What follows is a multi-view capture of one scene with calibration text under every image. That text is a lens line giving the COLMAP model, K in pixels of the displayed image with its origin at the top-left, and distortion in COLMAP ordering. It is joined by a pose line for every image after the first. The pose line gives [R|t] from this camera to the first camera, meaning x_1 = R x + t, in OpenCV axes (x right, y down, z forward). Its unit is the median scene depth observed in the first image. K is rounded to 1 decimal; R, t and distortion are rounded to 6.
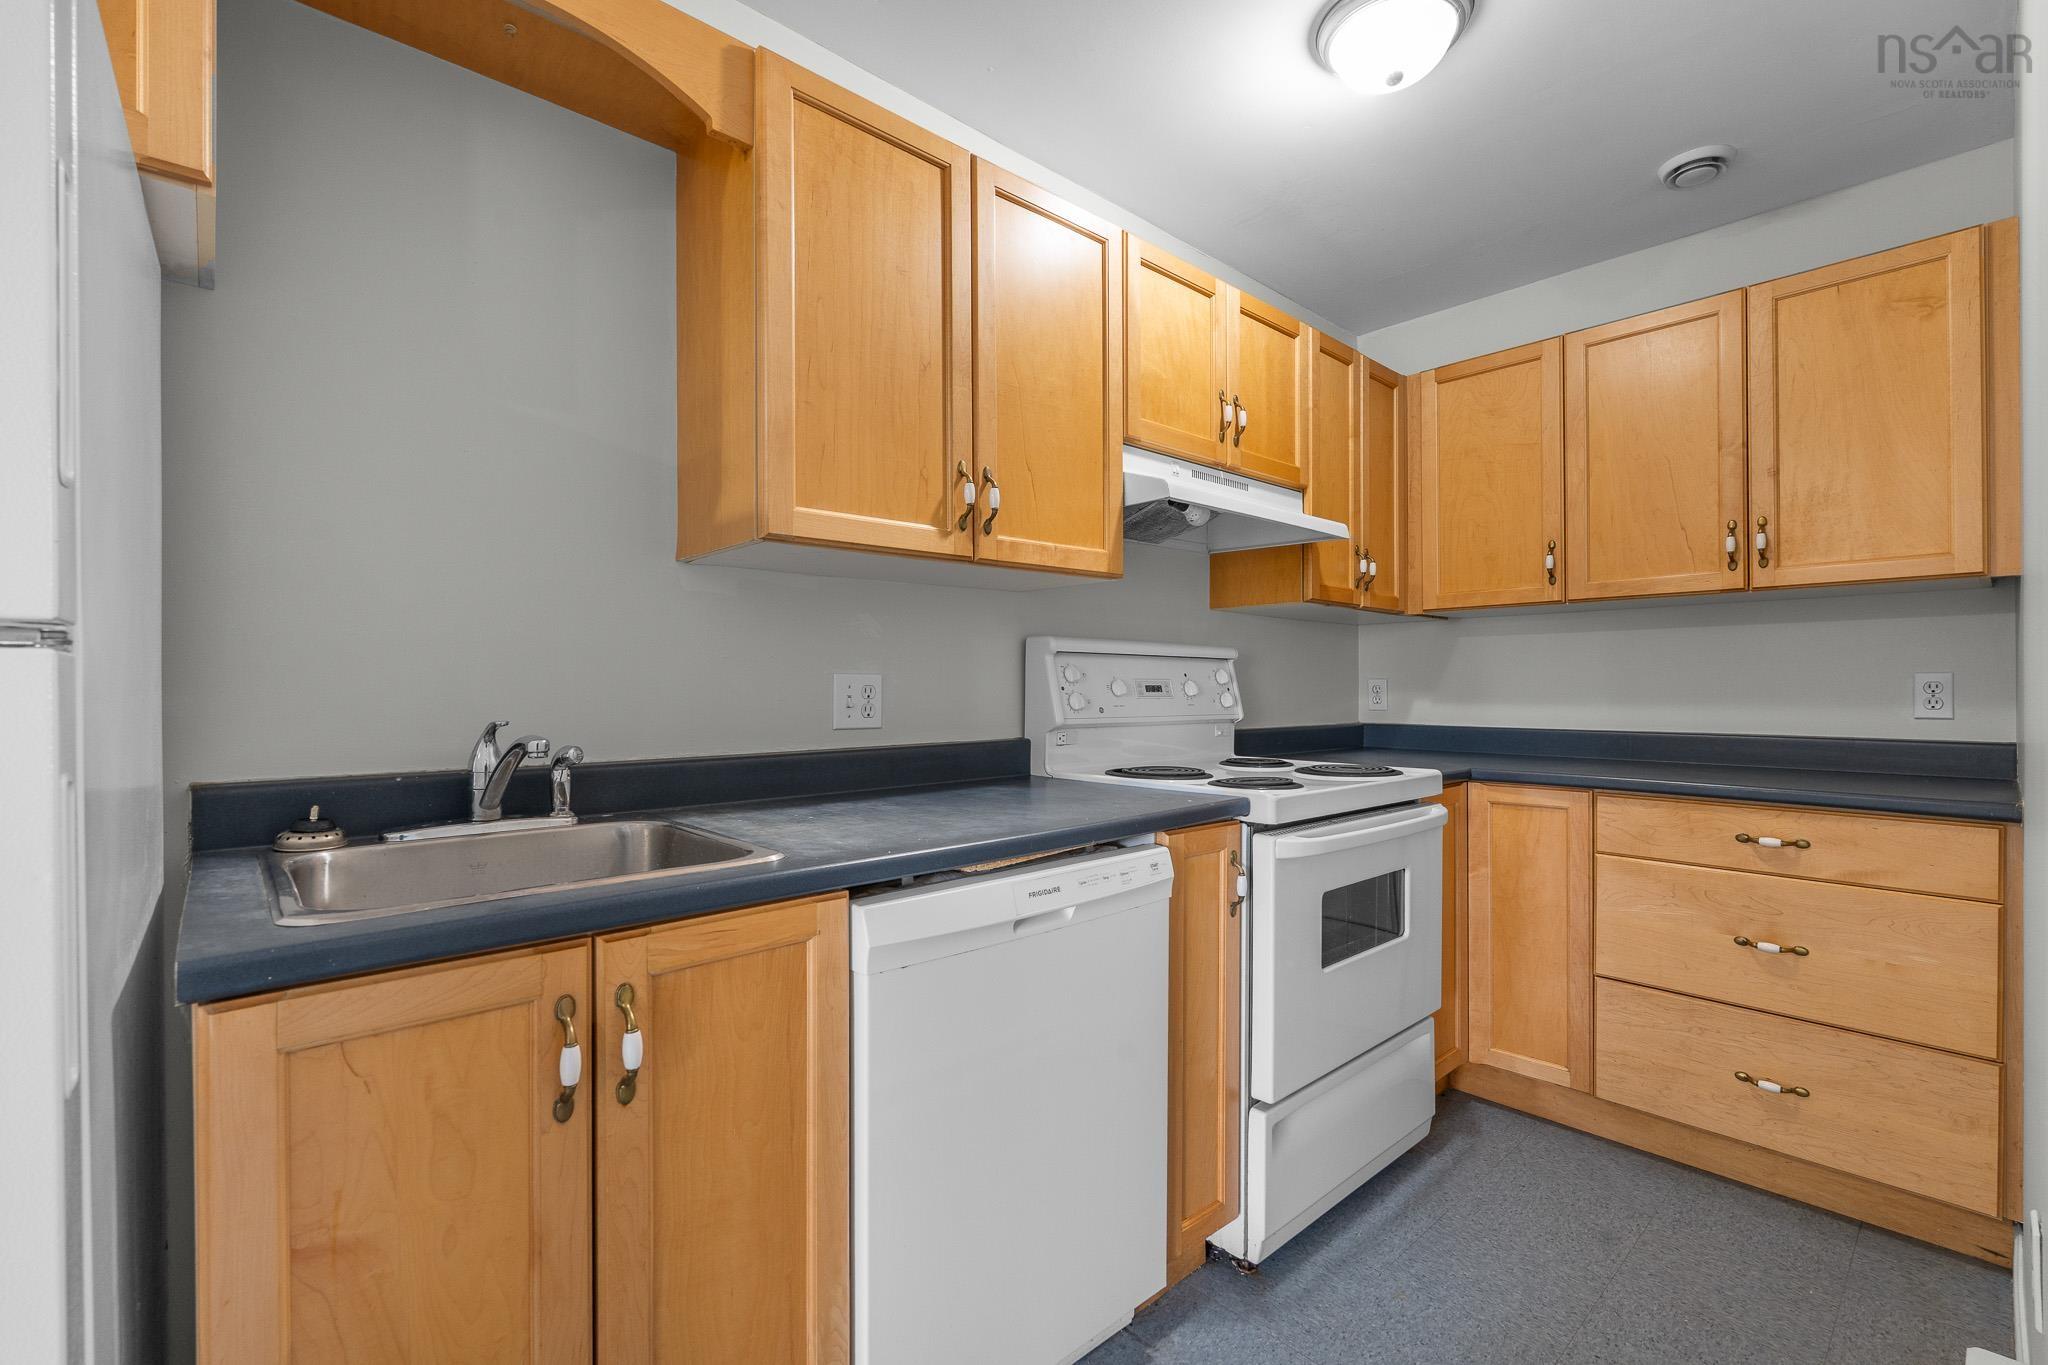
lens RADIAL K [[893.8, 0, 1022.9], [0, 893.8, 684.4], [0, 0, 1]] dist [-0.008393, 0.000838]
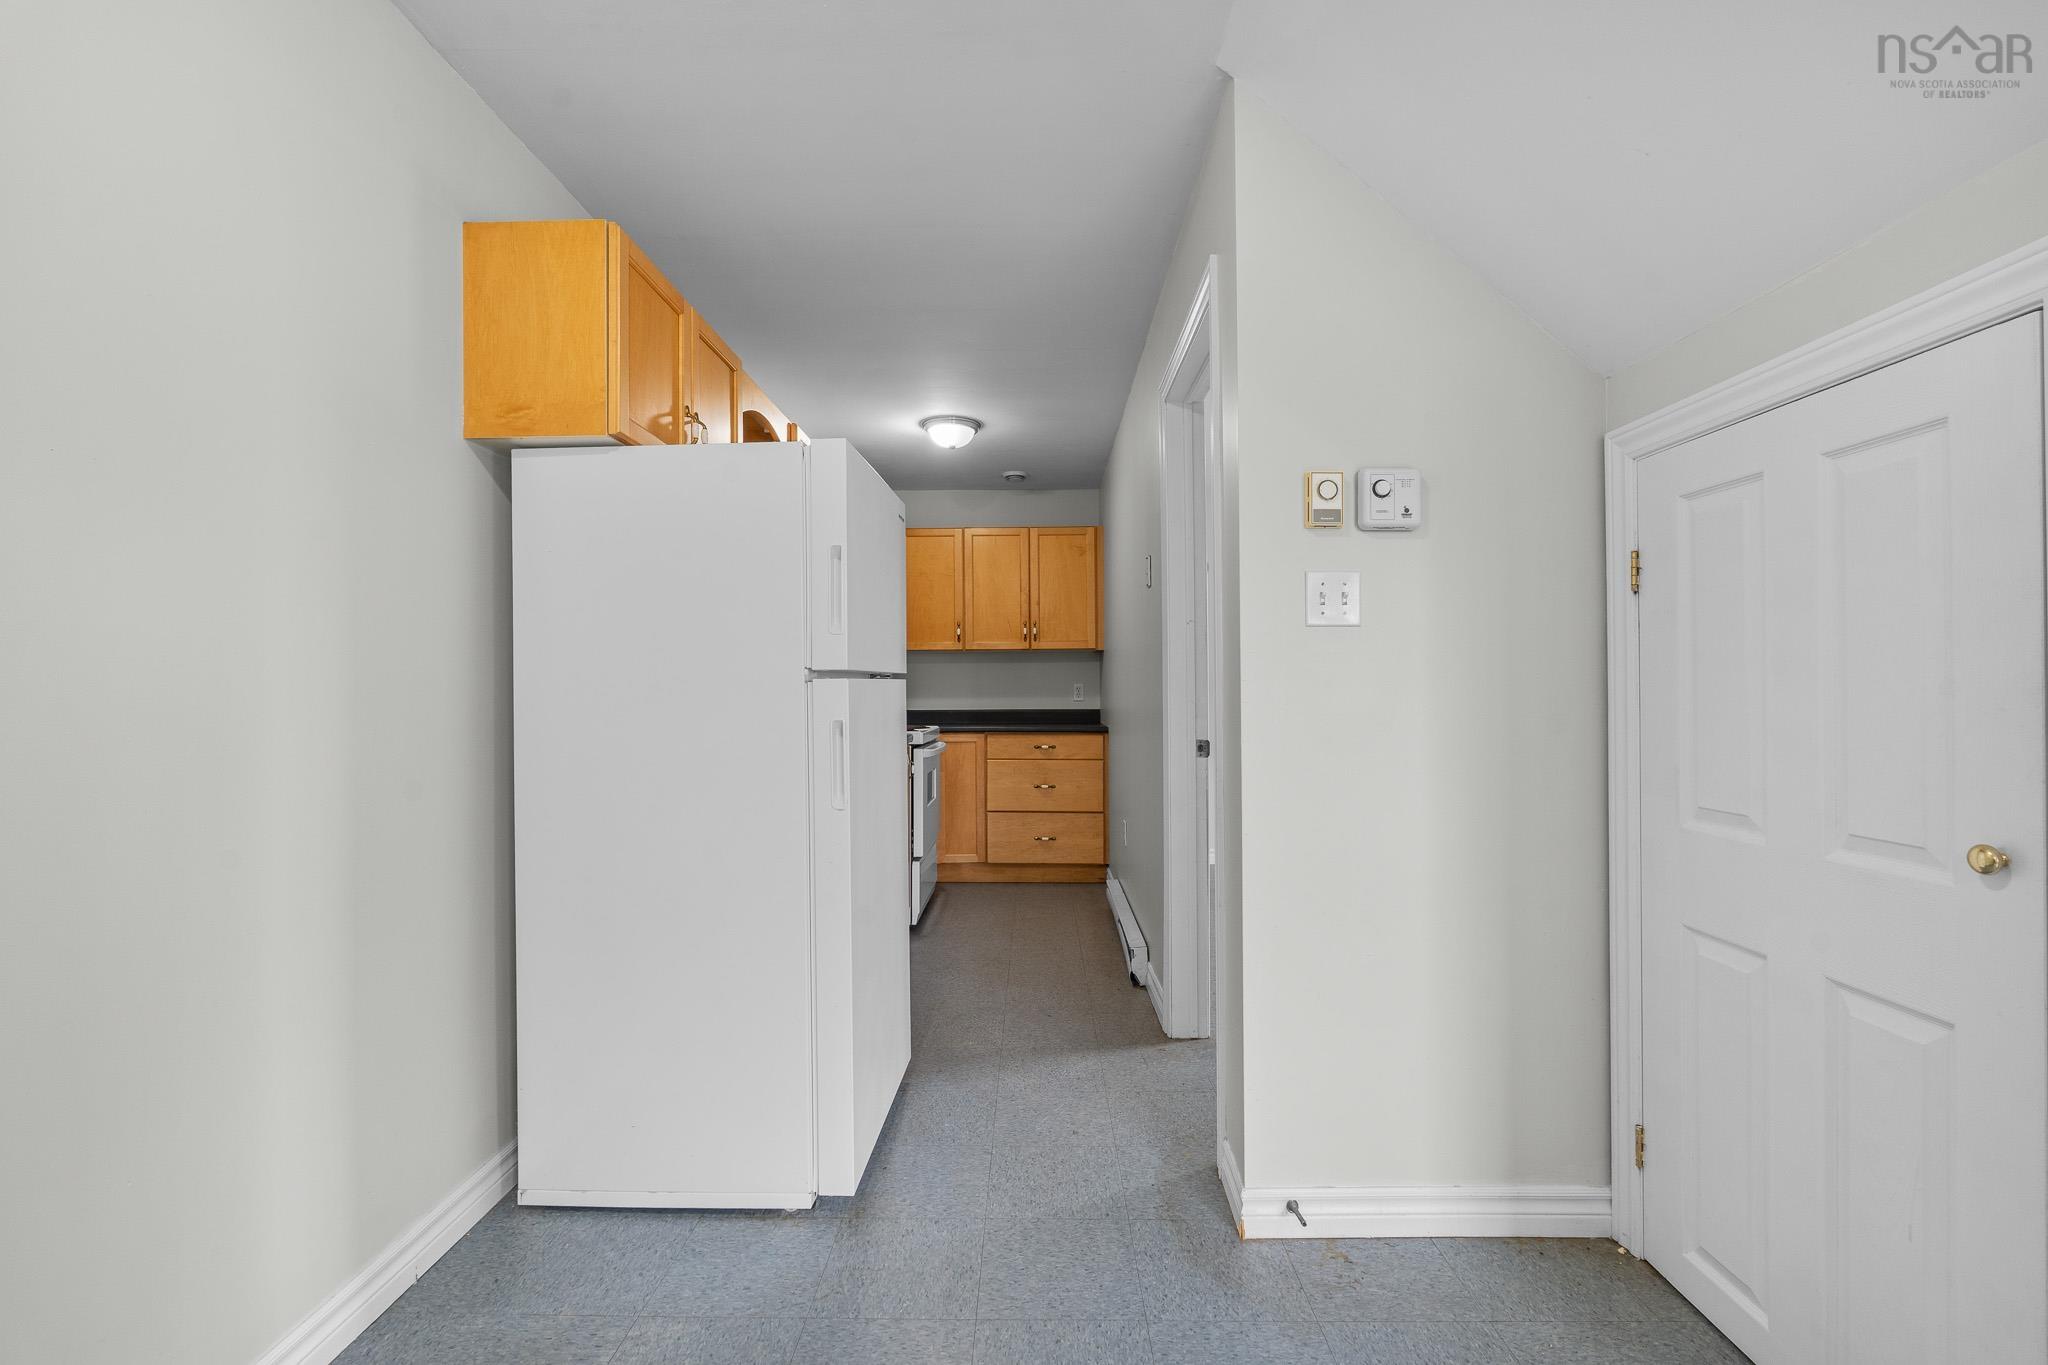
lens RADIAL K [[893.8, 0, 1022.9], [0, 893.8, 684.4], [0, 0, 1]] dist [-0.008393, 0.000838]
pose [[0.680090, 0.003905, 0.733118, -1.043102], [-0.000085, 0.999986, -0.005248, 0.002812], [-0.733128, 0.003507, 0.680081, -0.691163]]
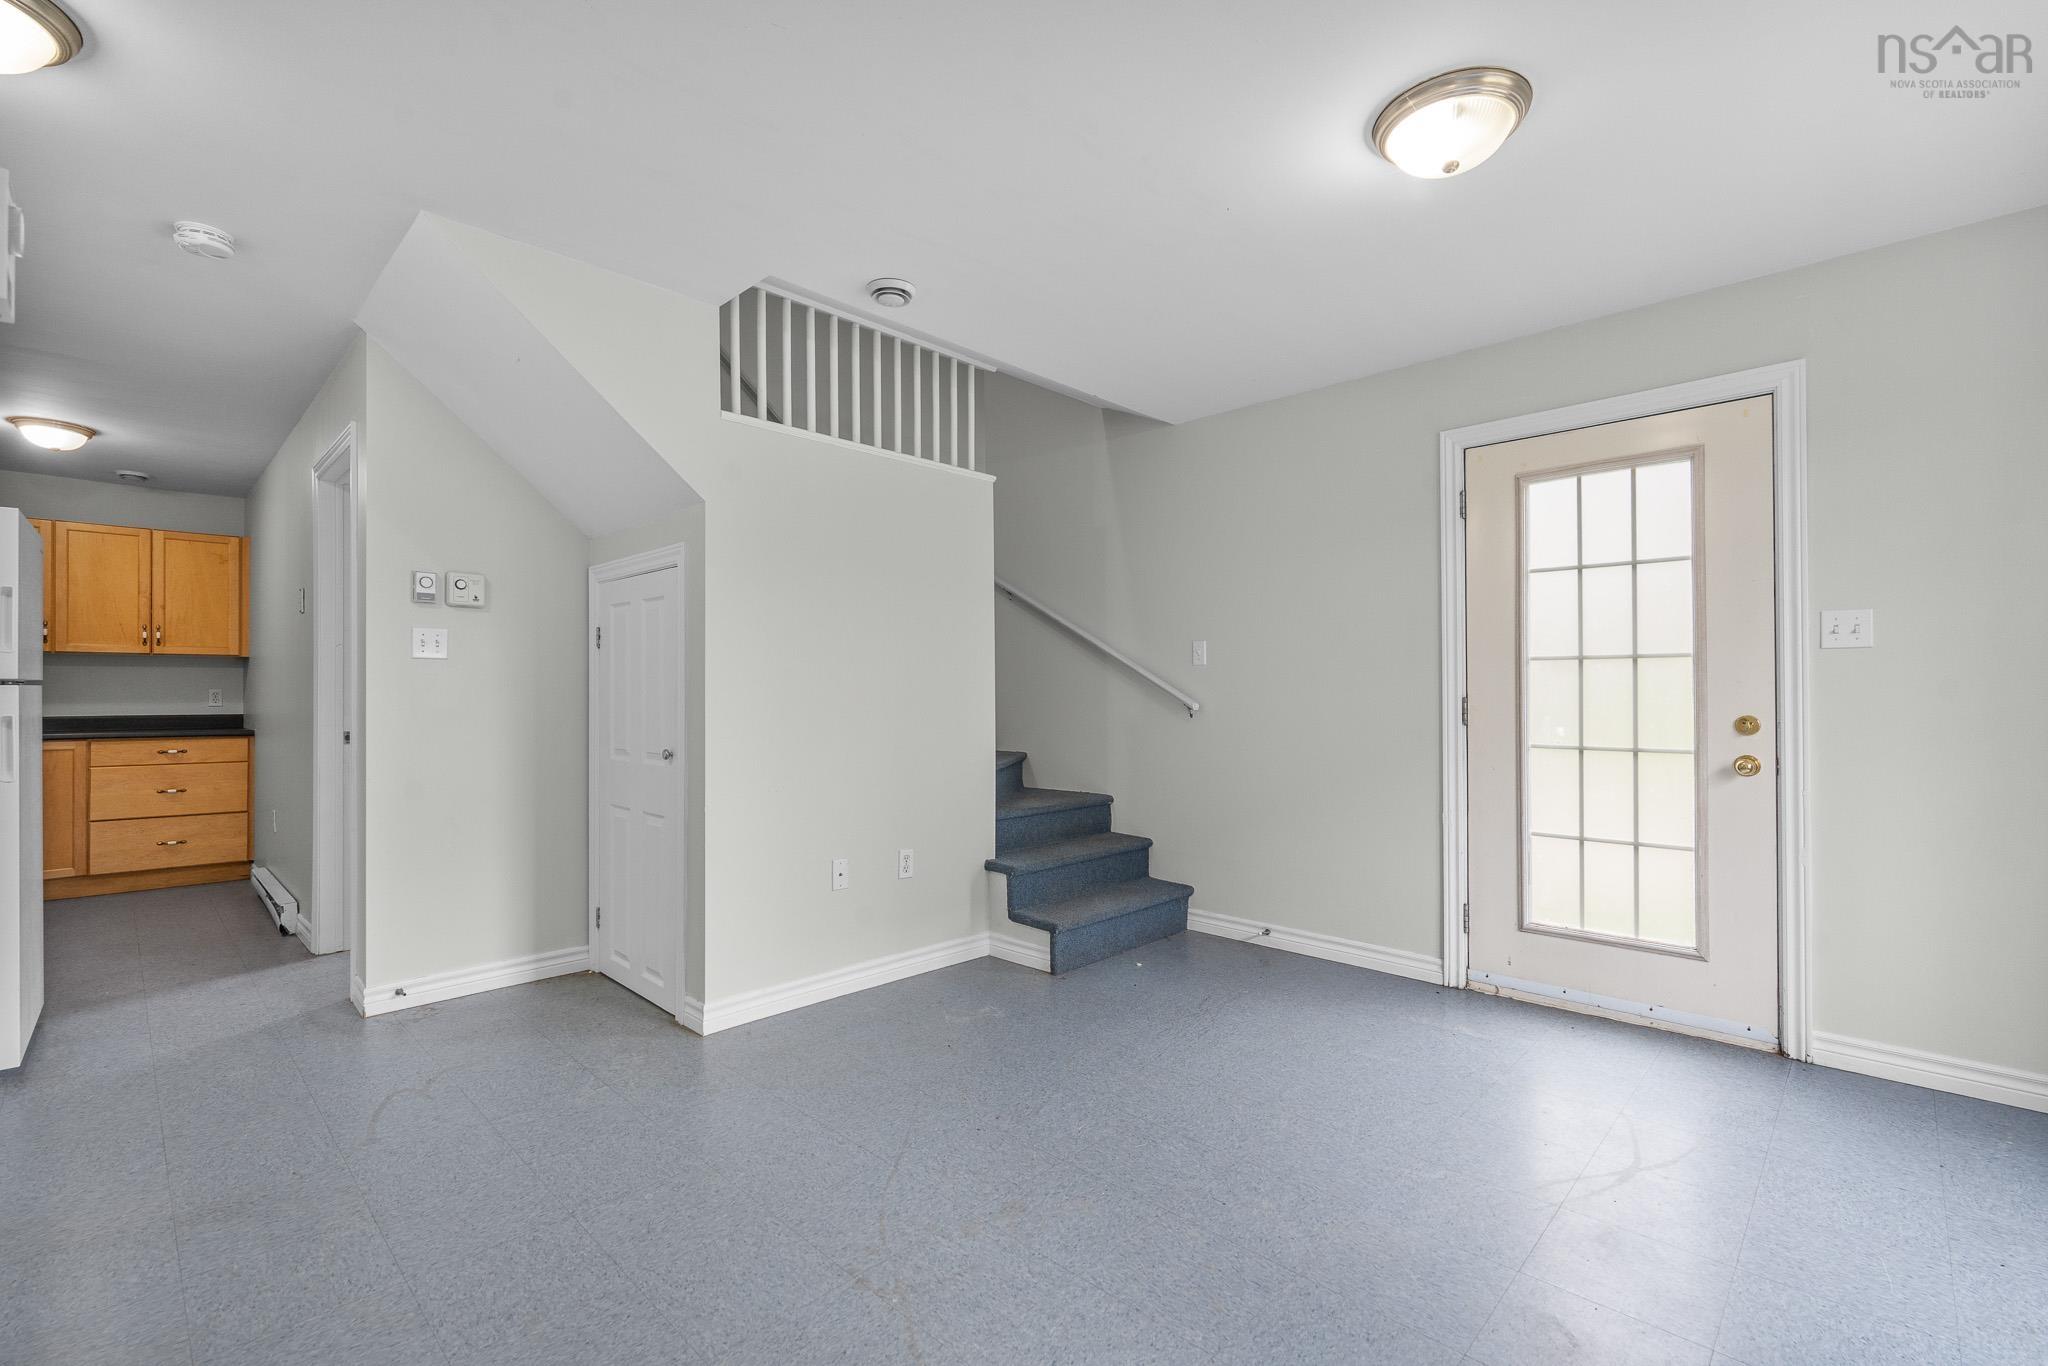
lens RADIAL K [[893.8, 0, 1022.9], [0, 893.8, 684.9], [0, 0, 1]] dist [-0.008393, 0.000838]
pose [[-0.067703, 0.012783, 0.997624, -1.797596], [-0.001465, 0.999916, -0.012912, 0.004919], [-0.997704, -0.002335, -0.067678, -1.235481]]
